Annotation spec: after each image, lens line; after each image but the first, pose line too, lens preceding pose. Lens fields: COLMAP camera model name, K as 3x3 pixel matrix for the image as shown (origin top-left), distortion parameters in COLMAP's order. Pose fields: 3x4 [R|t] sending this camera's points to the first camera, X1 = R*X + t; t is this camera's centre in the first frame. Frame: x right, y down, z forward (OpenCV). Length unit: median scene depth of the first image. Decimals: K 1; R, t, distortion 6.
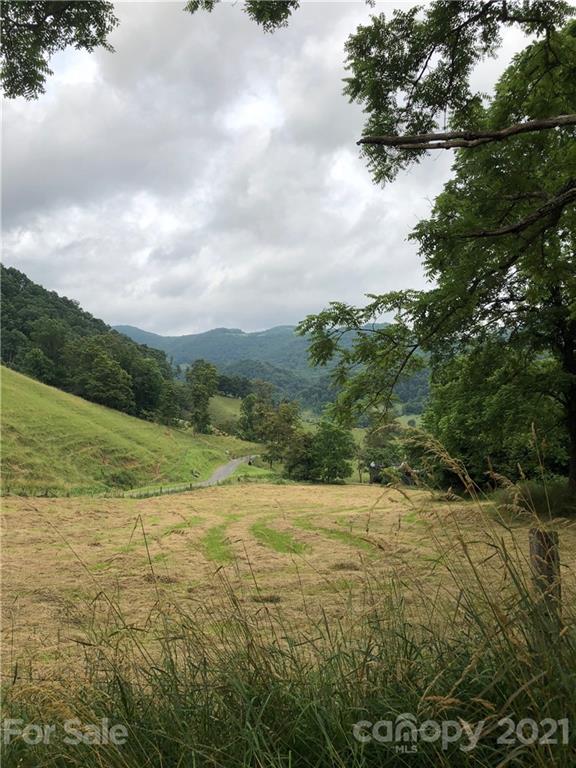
lens RADIAL K [[604.9, 0, 289.1], [0, 604.9, 380.6], [0, 0, 1]] dist [0.040043, -0.045314]
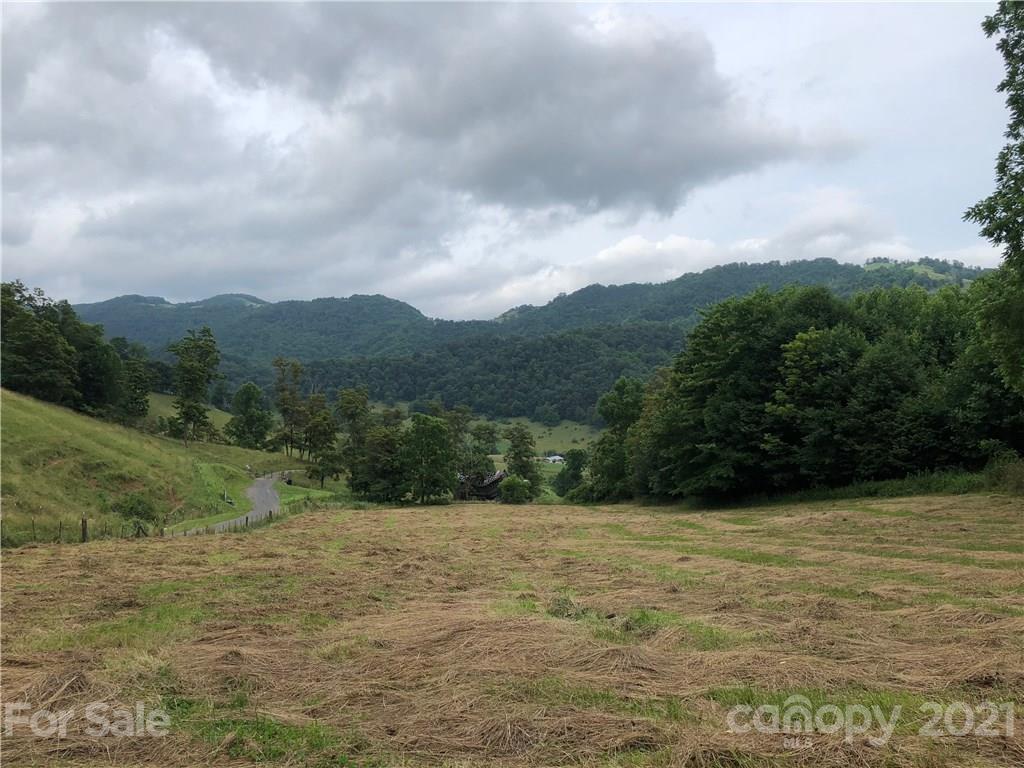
lens RADIAL K [[806.5, 0, 518.4], [0, 806.5, 377.0], [0, 0, 1]] dist [0.040043, -0.045314]
pose [[0.943844, -0.003444, 0.330373, -0.130279], [0.001961, 0.999986, 0.004823, 0.021838], [-0.330385, -0.003905, 0.943838, 0.103790]]
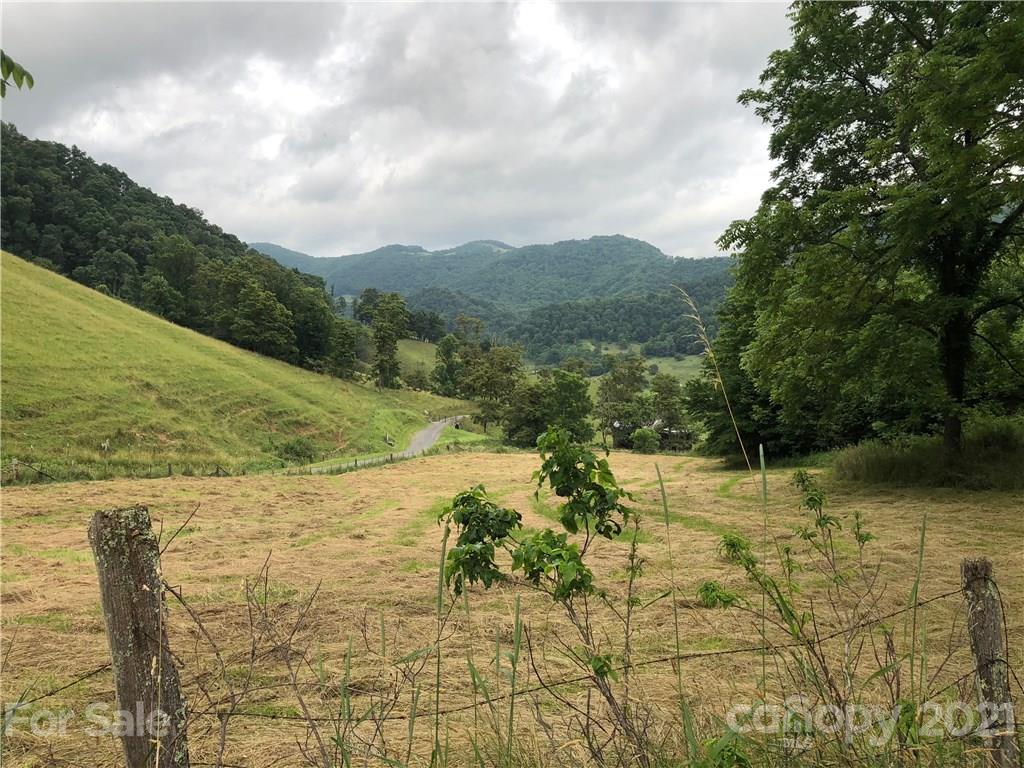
lens RADIAL K [[806.5, 0, 515.7], [0, 806.5, 387.6], [0, 0, 1]] dist [0.040043, -0.045314]
pose [[0.999285, -0.018592, 0.032929, -0.025917], [0.015577, 0.995860, 0.089554, 0.000077], [-0.034458, -0.088977, 0.995437, 0.002513]]
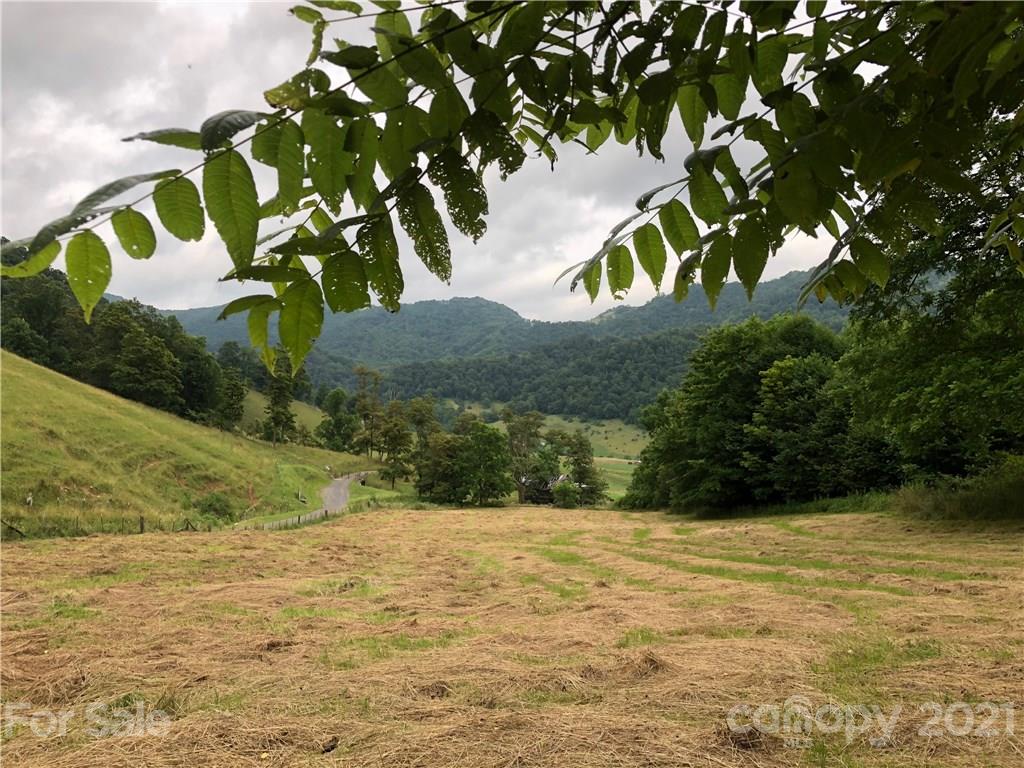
lens RADIAL K [[806.5, 0, 517.2], [0, 806.5, 369.4], [0, 0, 1]] dist [0.040043, -0.045314]
pose [[0.977445, 0.002545, 0.211176, -0.096420], [-0.001437, 0.999984, -0.005402, 0.009290], [-0.211186, 0.004977, 0.977433, 0.034588]]
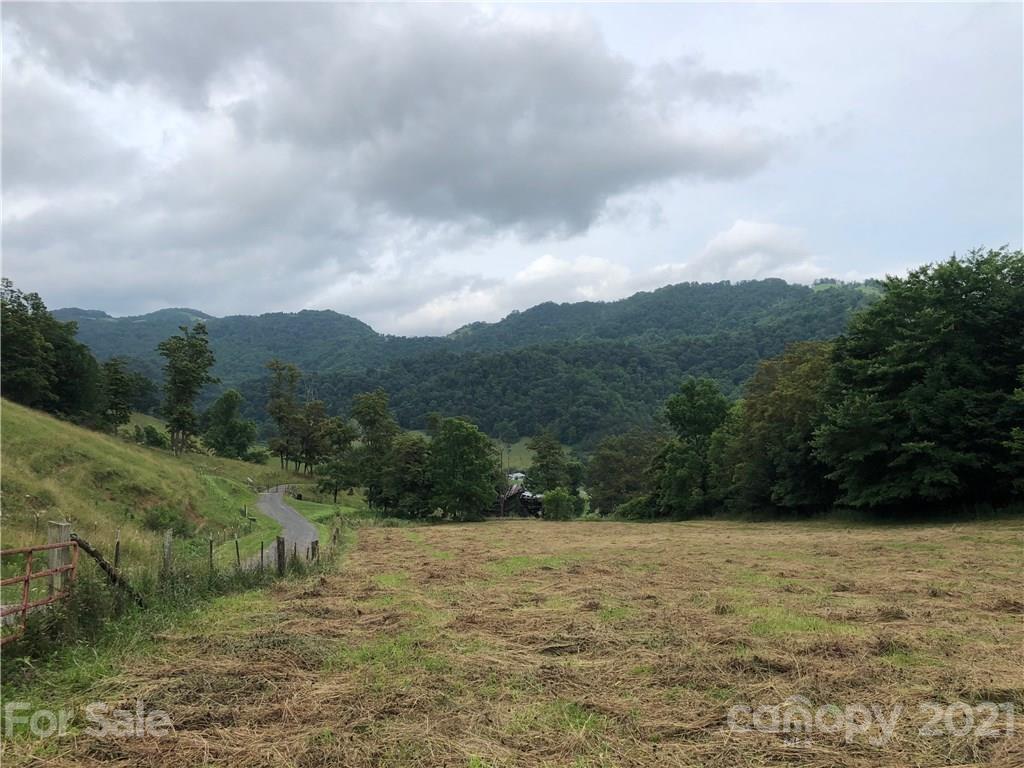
lens RADIAL K [[806.5, 0, 512.9], [0, 806.5, 376.2], [0, 0, 1]] dist [0.040043, -0.045314]
pose [[0.923592, 0.009288, 0.383264, -0.189103], [-0.002426, 0.999828, -0.018382, 0.038378], [-0.383369, 0.016048, 0.923456, 0.222262]]
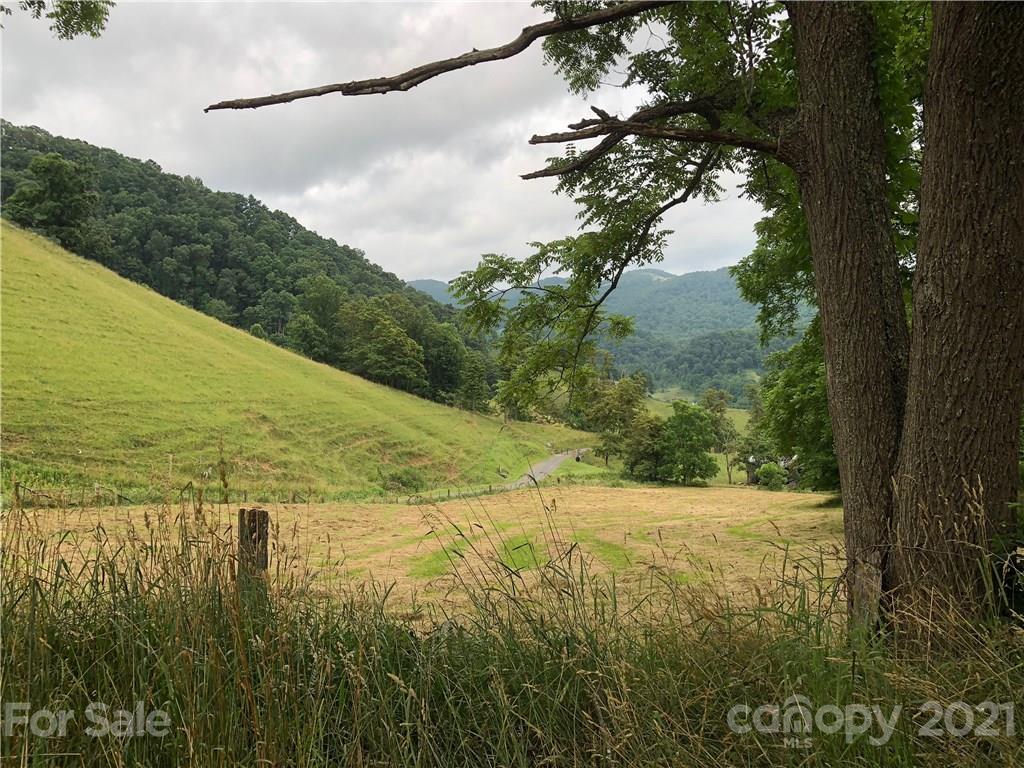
lens RADIAL K [[820.6, 0, 522.9], [0, 820.6, 382.3], [0, 0, 1]] dist [0.088898, -0.072592]
pose [[0.987947, -0.023949, -0.152931, 0.026982], [0.030372, 0.998746, 0.039805, -0.000196], [0.151786, -0.043970, 0.987435, -0.007953]]
